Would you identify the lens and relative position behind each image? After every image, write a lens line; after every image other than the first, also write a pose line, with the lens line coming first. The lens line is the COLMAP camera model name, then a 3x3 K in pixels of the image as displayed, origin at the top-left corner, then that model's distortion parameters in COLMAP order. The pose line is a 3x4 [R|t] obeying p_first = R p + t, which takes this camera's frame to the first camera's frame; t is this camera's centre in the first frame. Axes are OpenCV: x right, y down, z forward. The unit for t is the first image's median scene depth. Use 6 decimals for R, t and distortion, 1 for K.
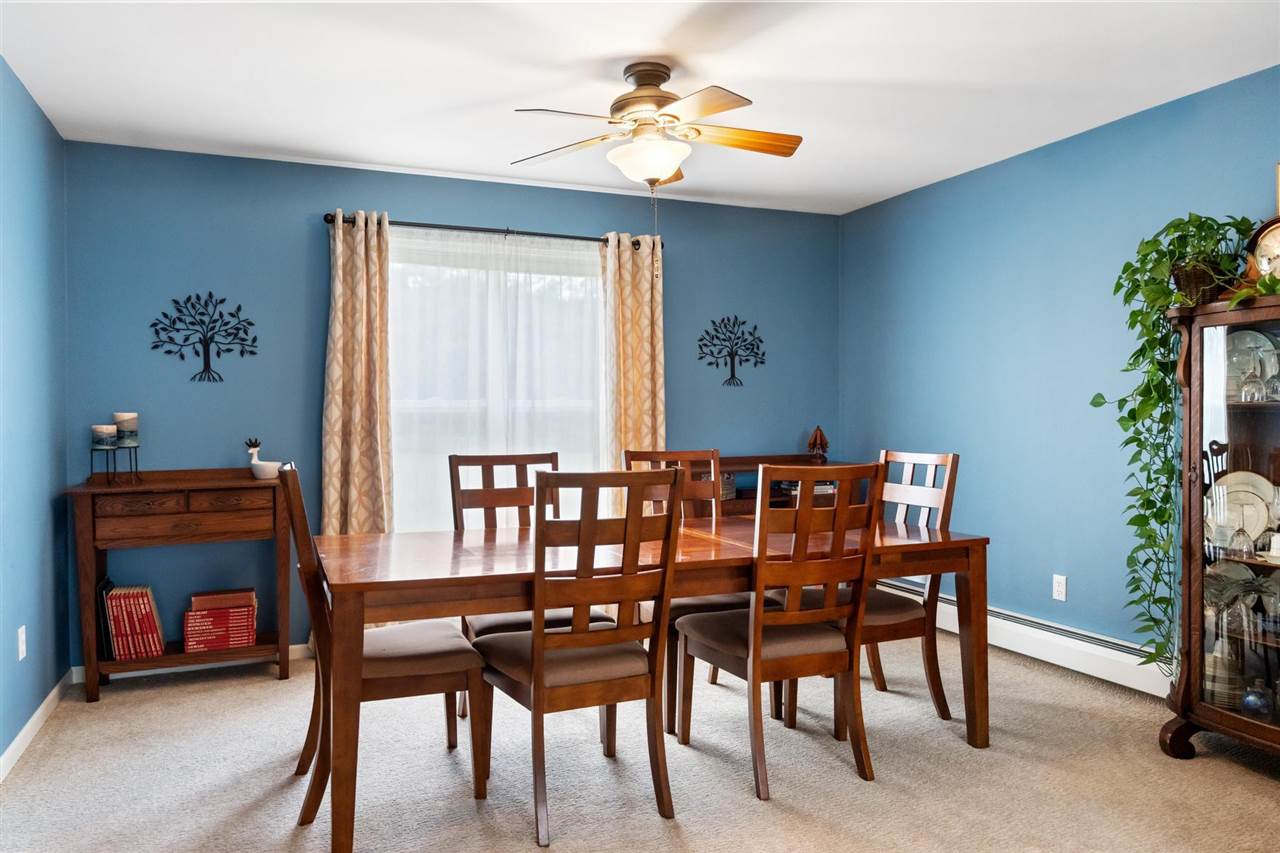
lens RADIAL K [[884.6, 0, 638.3], [0, 884.6, 423.1], [0, 0, 1]] dist [0.002340, -0.000530]
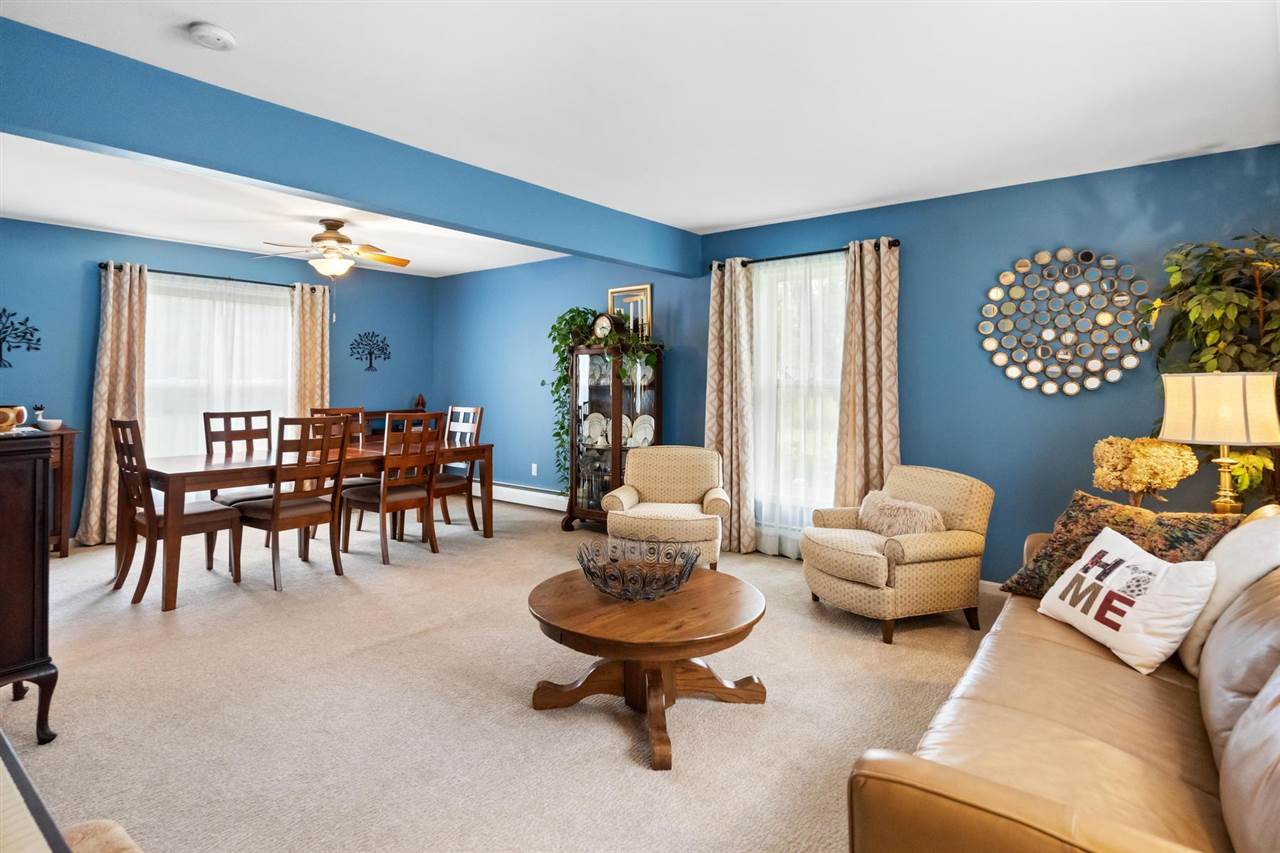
lens RADIAL K [[642.5, 0, 626.8], [0, 642.5, 360.5], [0, 0, 1]] dist [0.001980, 0.002048]
pose [[0.879788, 0.019788, 0.474955, -0.080110], [0.000706, 0.999078, -0.042931, -0.012340], [-0.475366, 0.038105, 0.878963, -0.555403]]
